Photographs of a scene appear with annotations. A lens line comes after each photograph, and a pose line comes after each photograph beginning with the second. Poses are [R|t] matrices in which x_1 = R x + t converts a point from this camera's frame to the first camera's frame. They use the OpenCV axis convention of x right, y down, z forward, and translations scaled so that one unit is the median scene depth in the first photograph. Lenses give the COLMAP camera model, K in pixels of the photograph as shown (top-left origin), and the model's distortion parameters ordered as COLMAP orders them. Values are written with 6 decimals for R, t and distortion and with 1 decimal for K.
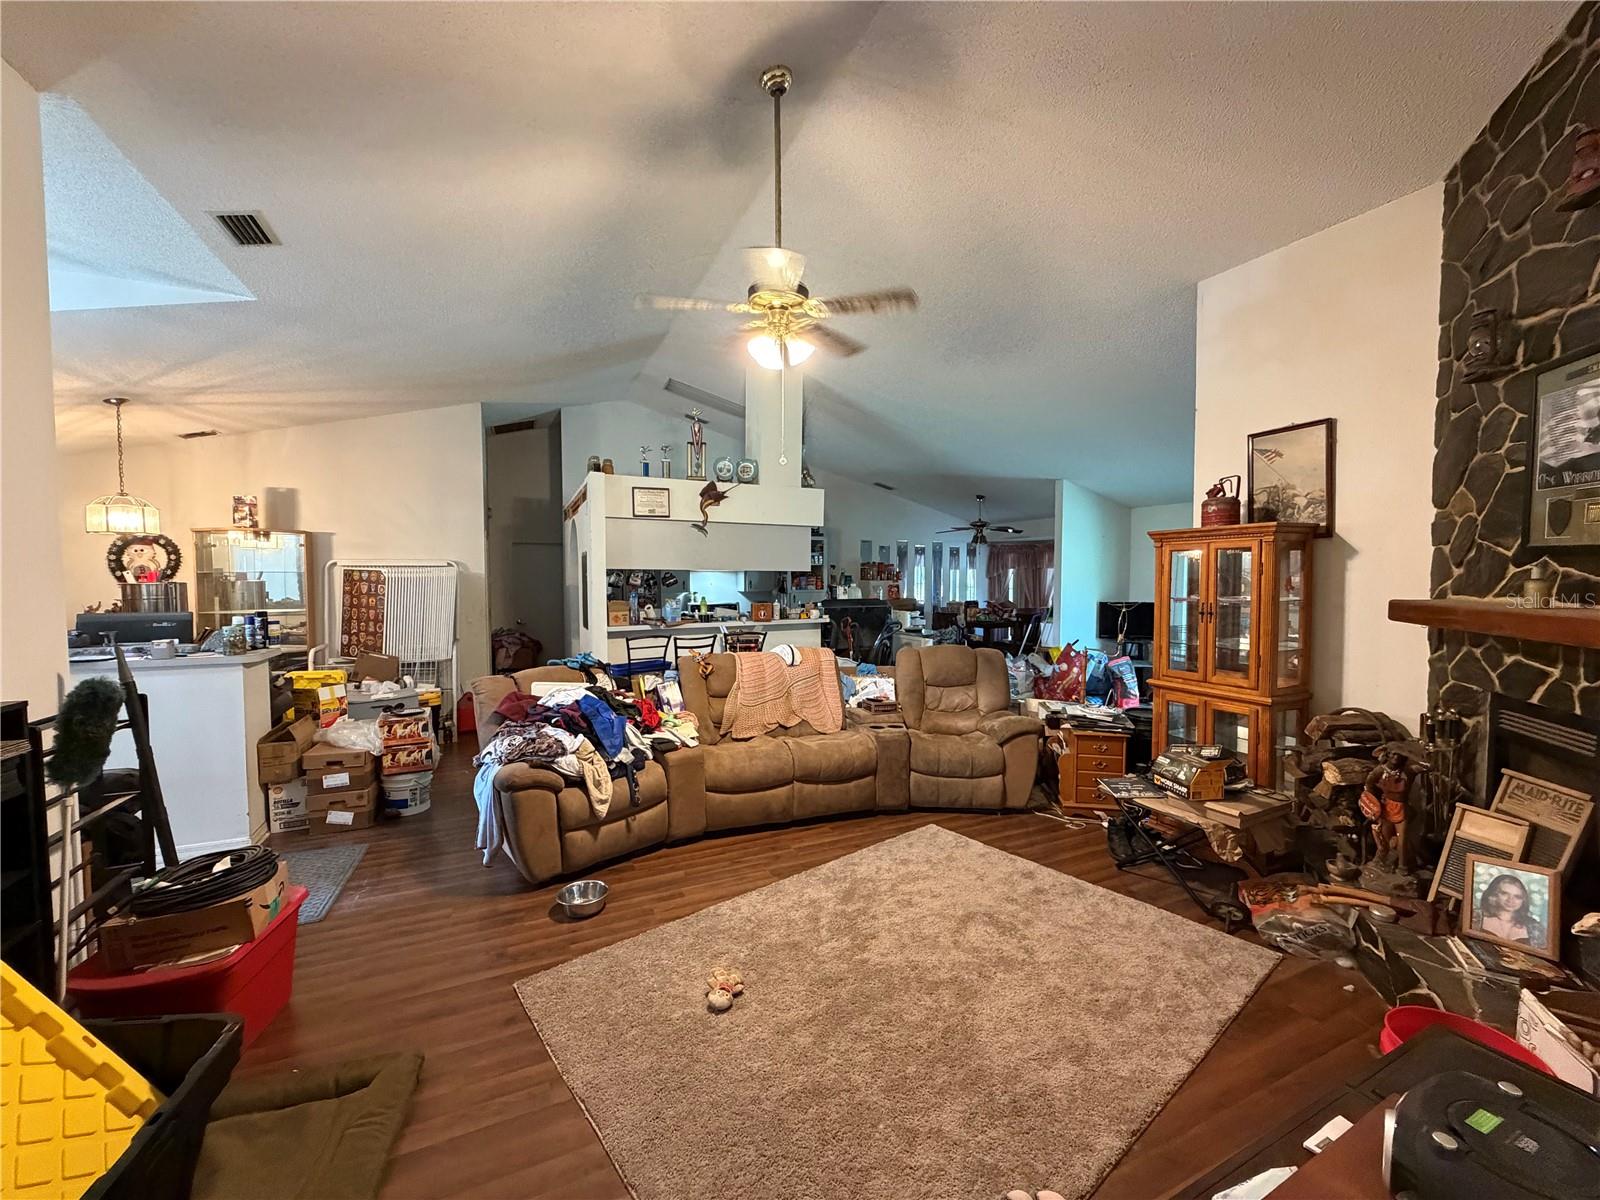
lens RADIAL K [[639.6, 0, 796.3], [0, 639.6, 601.5], [0, 0, 1]] dist [0.001211, -0.000468]
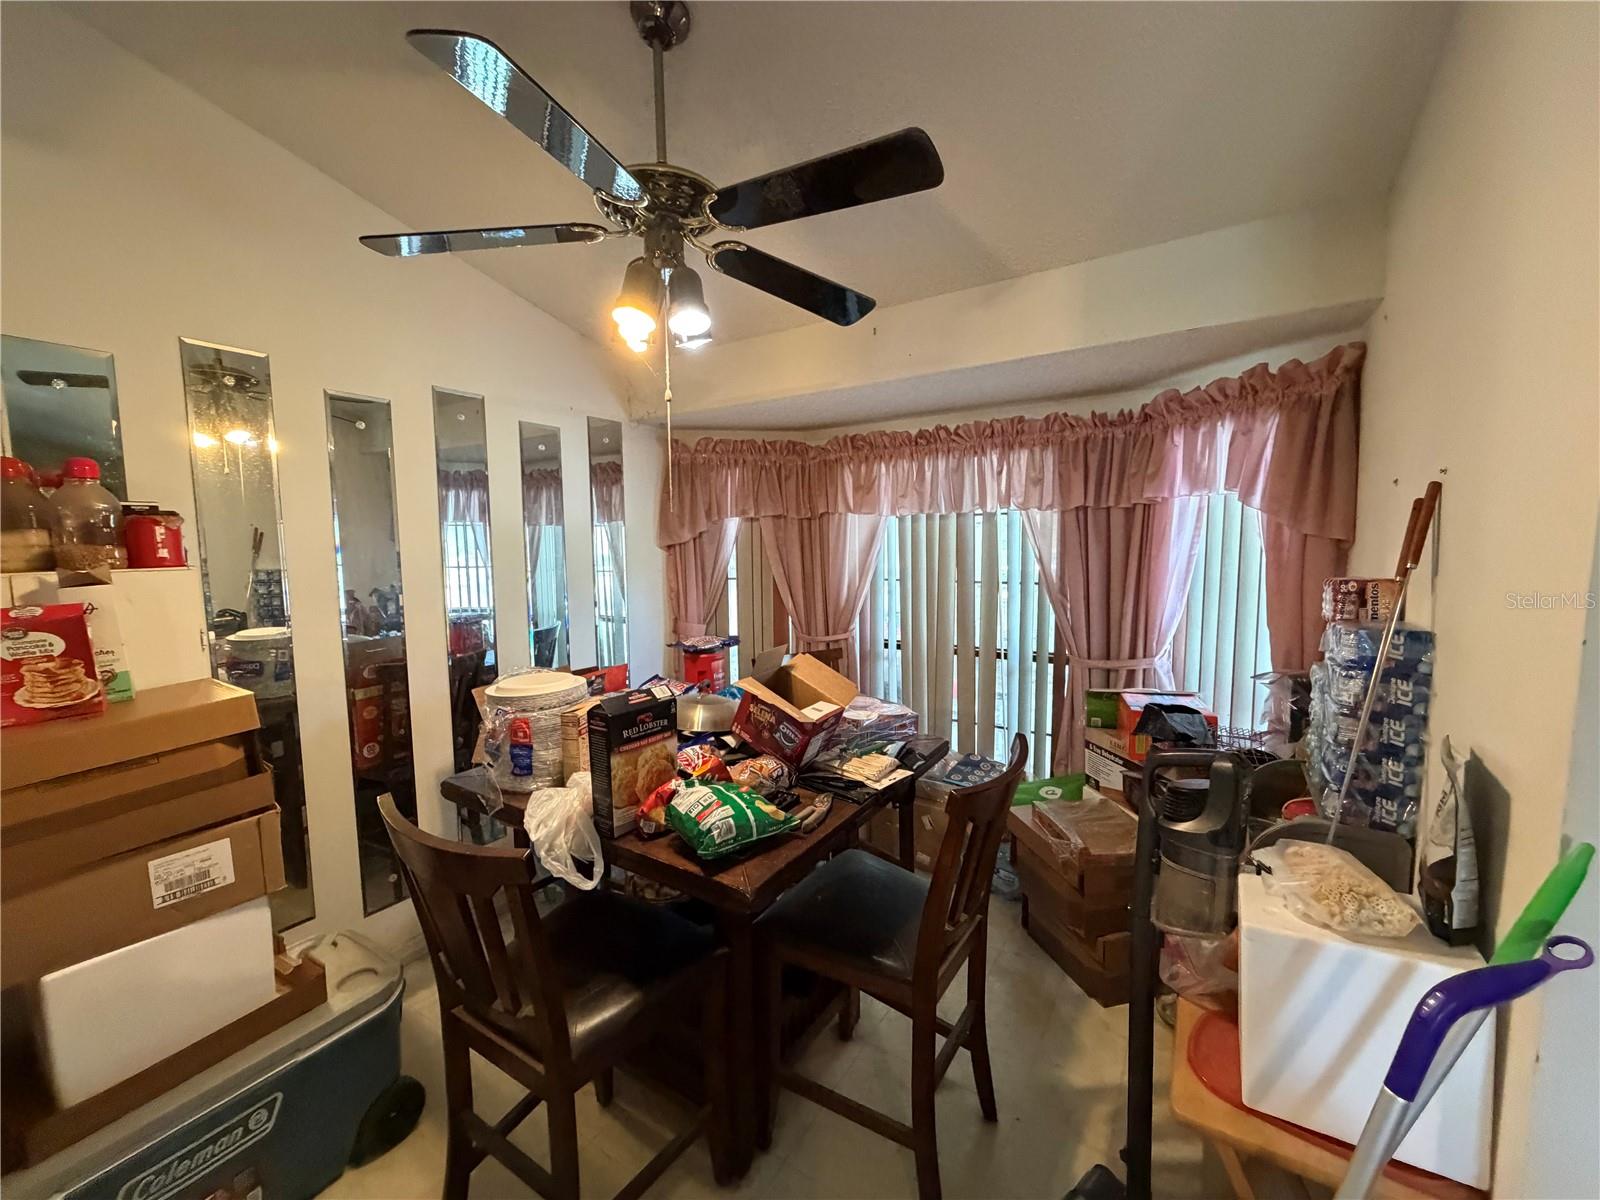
lens RADIAL K [[639.6, 0, 800.5], [0, 639.6, 600.9], [0, 0, 1]] dist [0.001211, -0.000468]
pose [[0.840884, -0.055206, 0.538393, 0.712793], [0.028971, 0.997949, 0.057081, -0.101970], [-0.540440, -0.032401, 0.840758, 2.683091]]
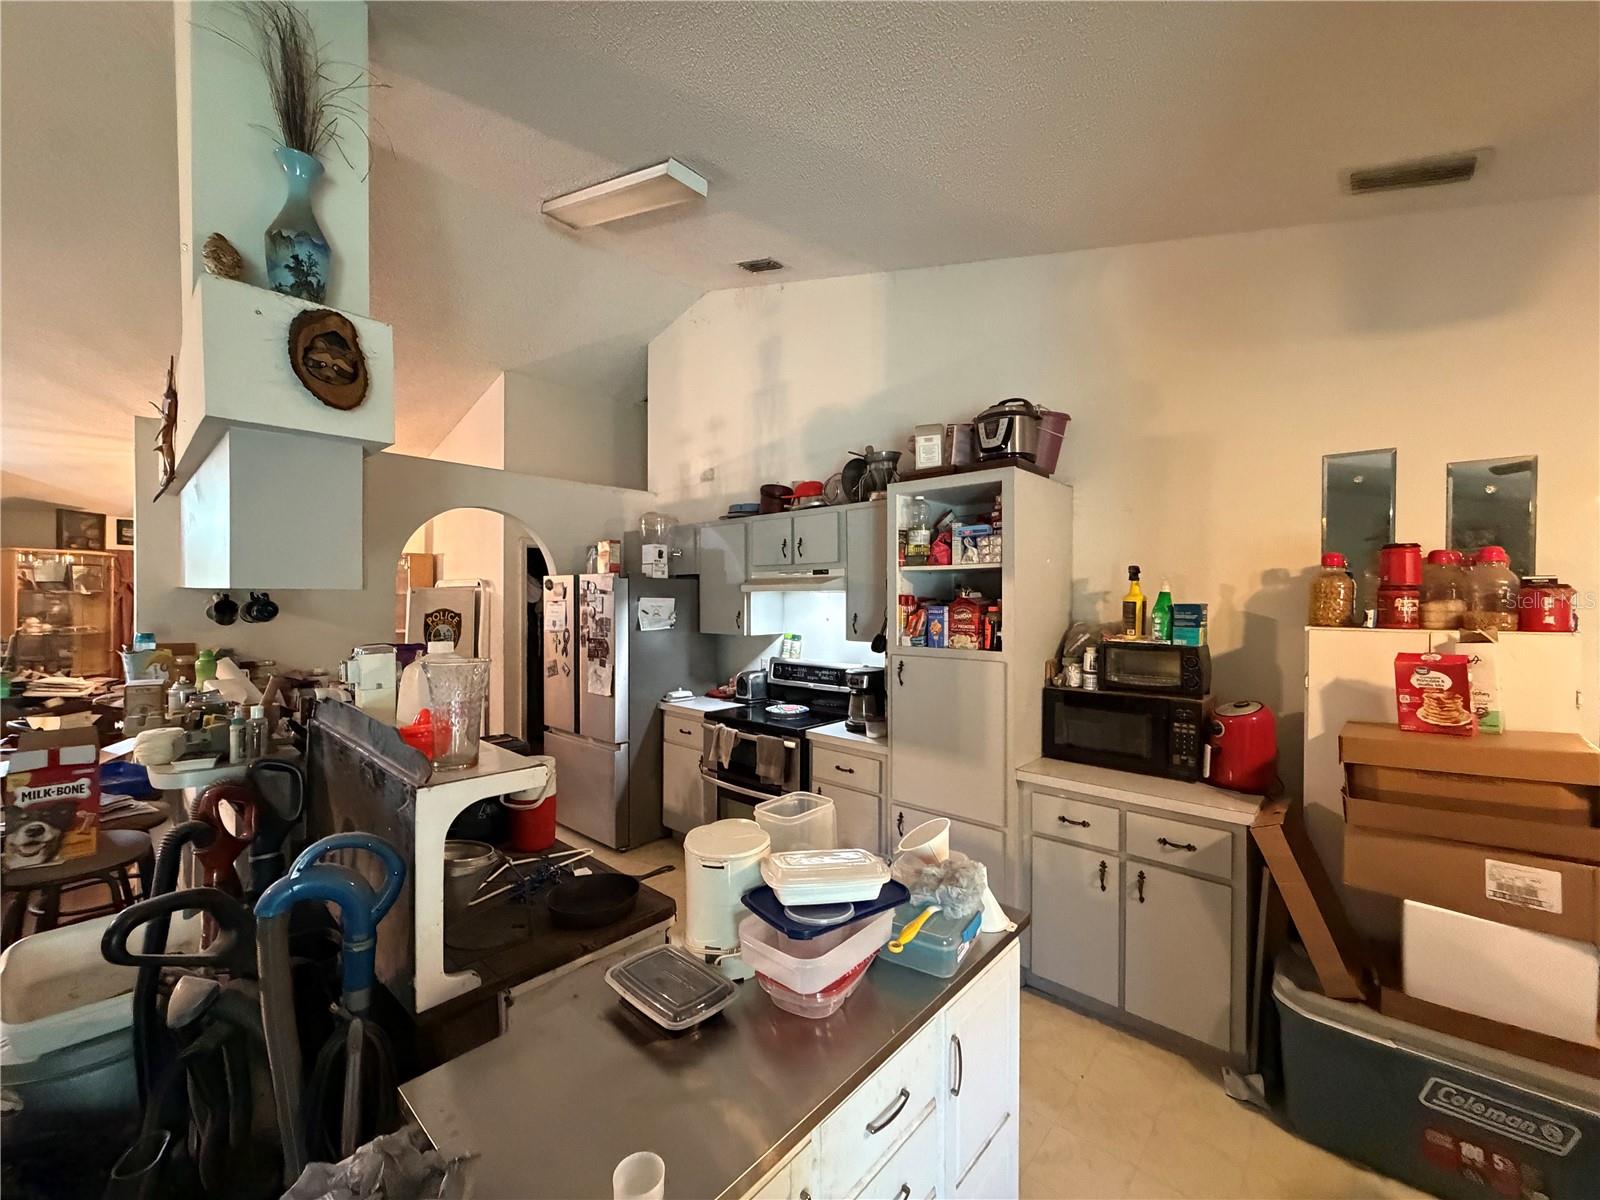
lens RADIAL K [[639.6, 0, 795.4], [0, 639.6, 604.1], [0, 0, 1]] dist [0.001211, -0.000468]
pose [[0.389090, 0.012297, -0.921118, 0.838416], [-0.040242, 0.999183, -0.003659, -0.109585], [0.920320, 0.038491, 0.389267, 2.504237]]
